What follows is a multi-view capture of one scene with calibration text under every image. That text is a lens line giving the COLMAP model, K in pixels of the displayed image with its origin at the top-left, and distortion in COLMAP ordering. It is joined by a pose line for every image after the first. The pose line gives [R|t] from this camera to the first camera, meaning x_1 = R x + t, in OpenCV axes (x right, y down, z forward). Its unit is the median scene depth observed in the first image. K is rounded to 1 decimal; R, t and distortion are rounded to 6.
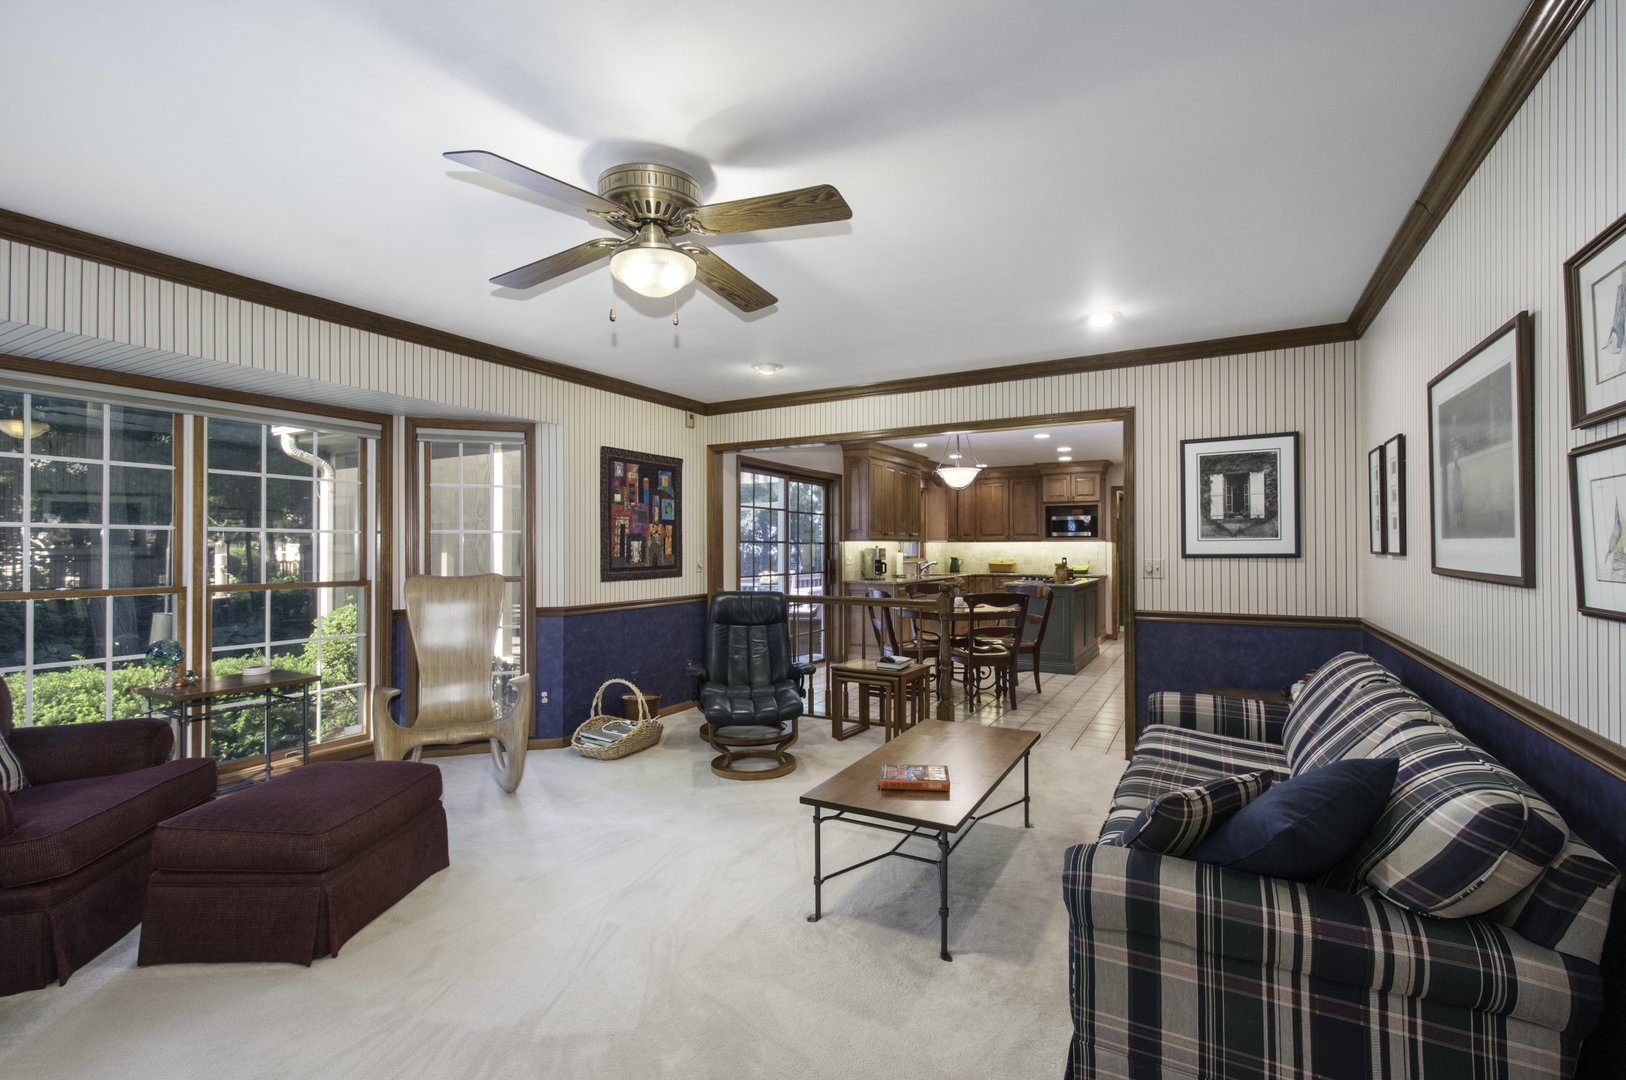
lens RADIAL K [[721.5, 0, 814.1], [0, 721.5, 540.5], [0, 0, 1]] dist [0.010218, -0.000113]
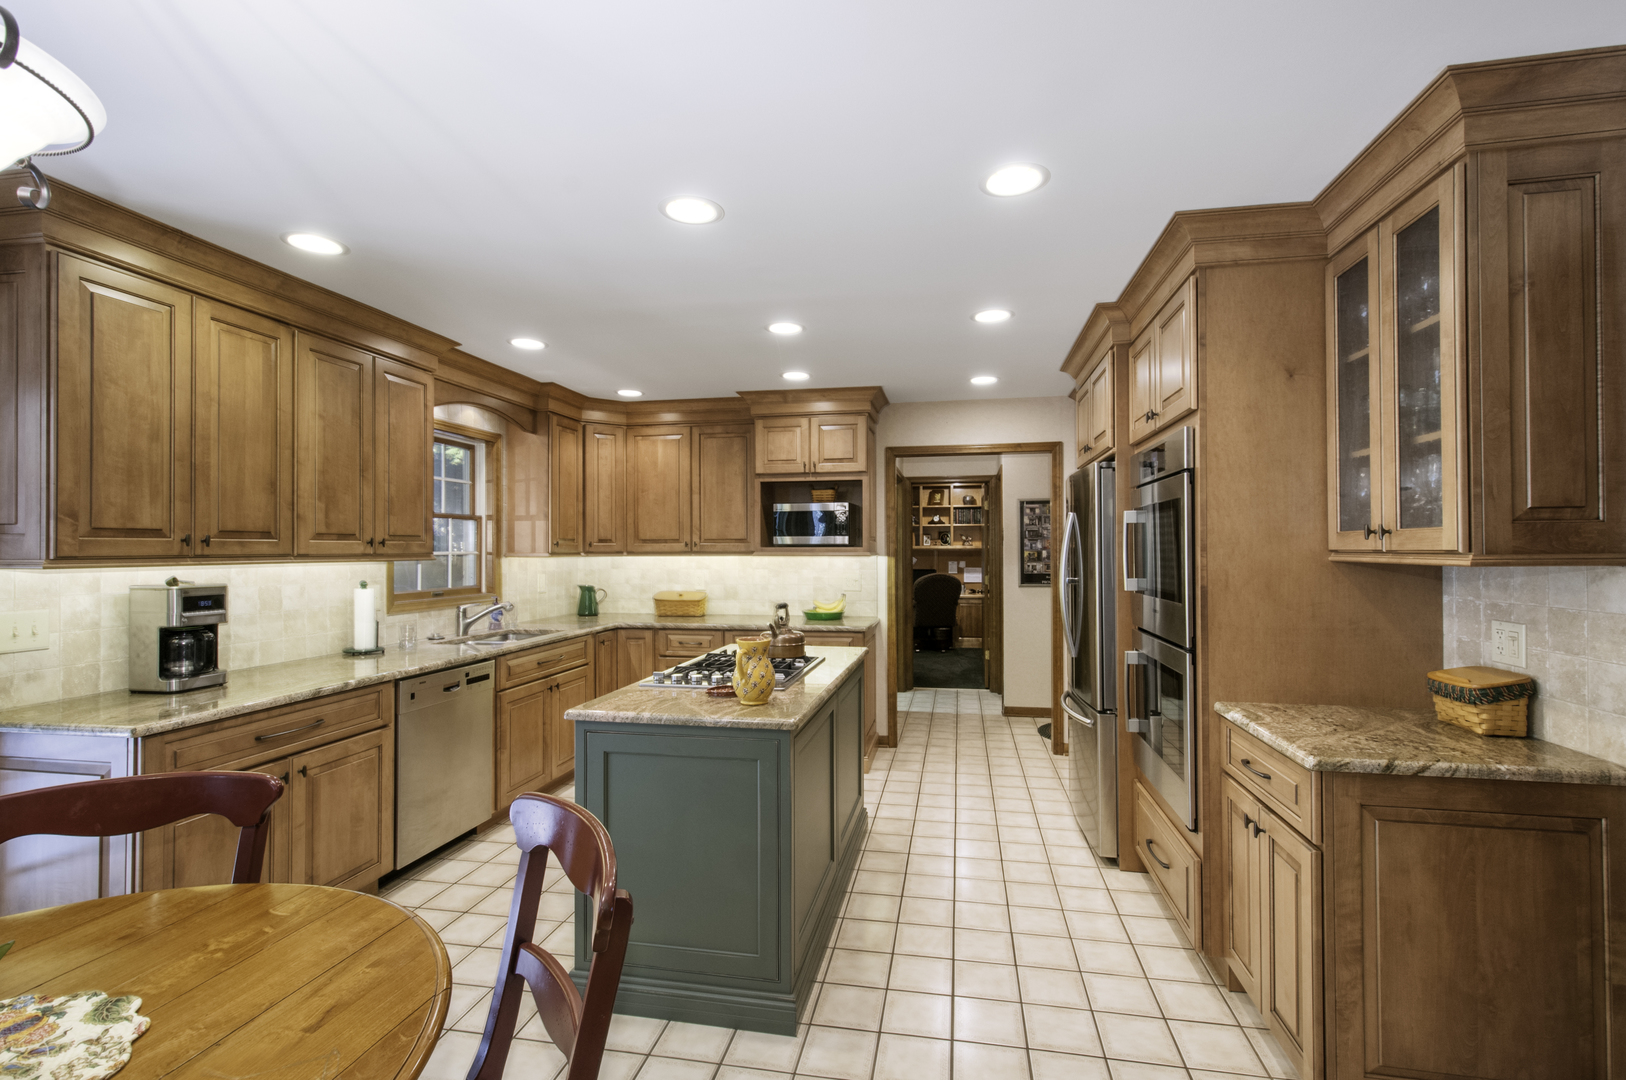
lens RADIAL K [[721.5, 0, 812.4], [0, 721.5, 545.1], [0, 0, 1]] dist [0.010218, -0.000113]
pose [[0.951587, -0.000166, 0.307381, 0.360639], [-0.000639, 0.999997, 0.002518, -0.011425], [-0.307380, -0.002593, 0.951583, 0.933372]]
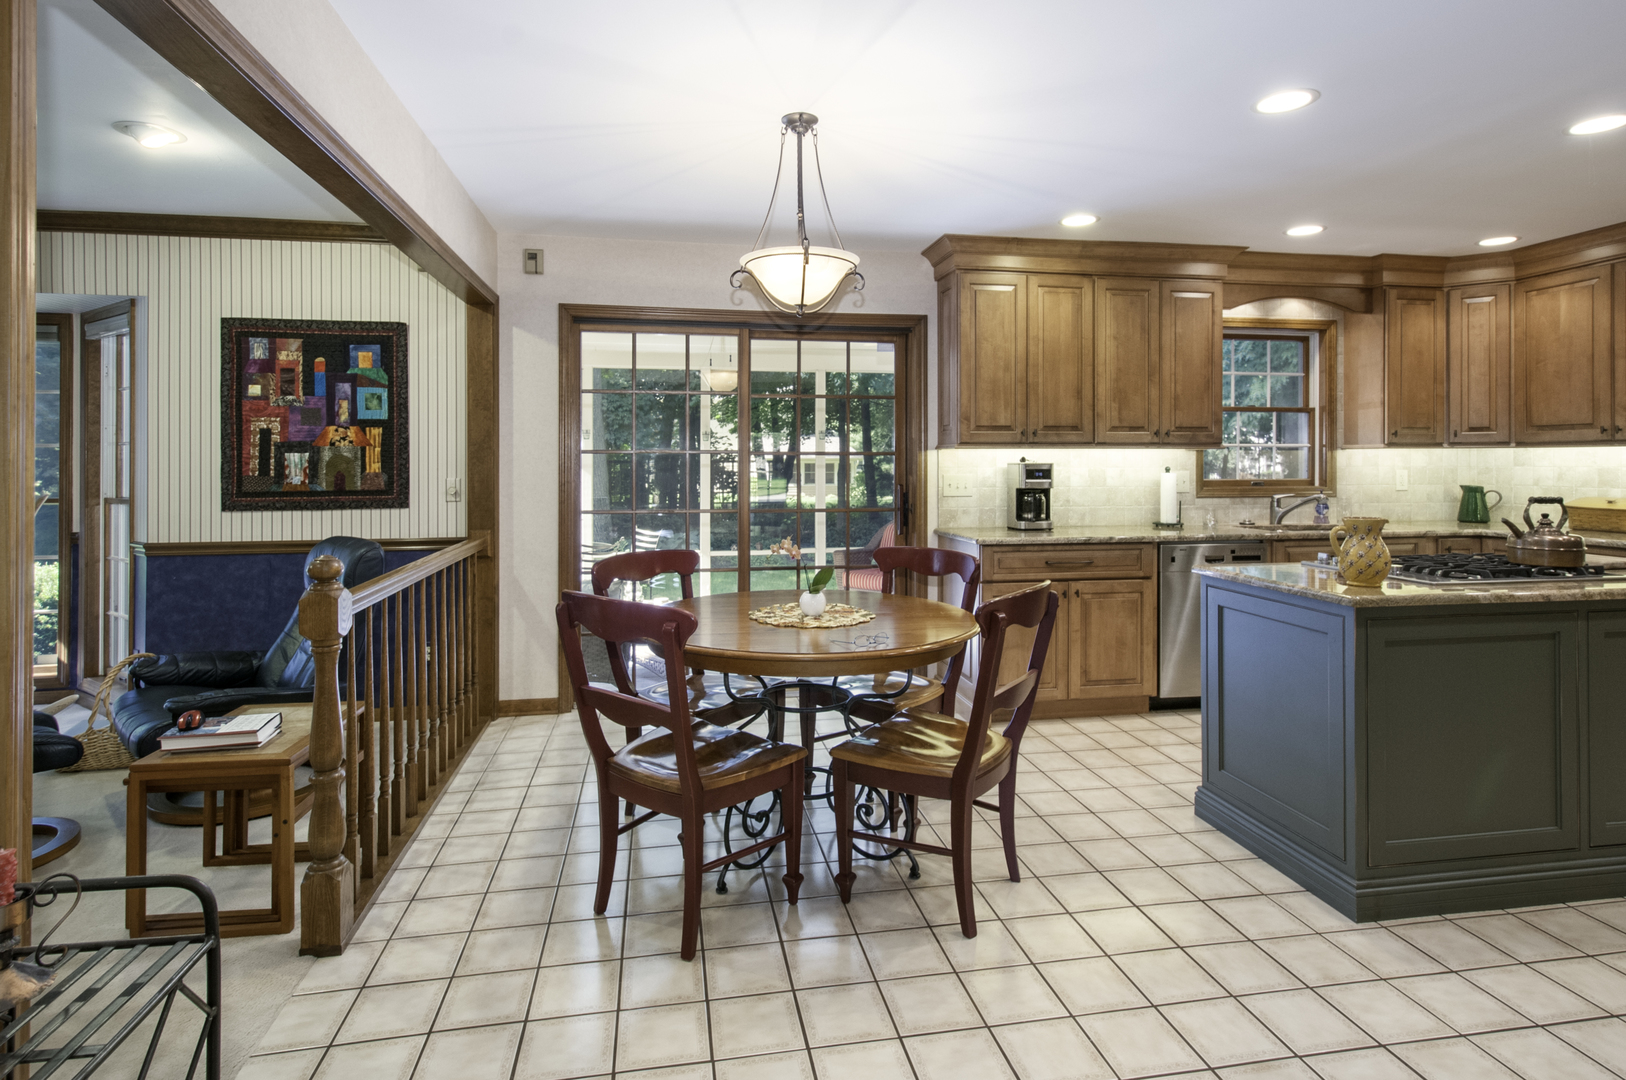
lens RADIAL K [[706.6, 0, 776.9], [0, 706.6, 454.5], [0, 0, 1]] dist [0.007416, -0.000303]
pose [[0.620700, 0.001991, -0.784046, 0.510427], [0.006937, 0.999944, 0.008031, 0.000288], [0.784018, -0.010423, 0.620651, 0.870956]]
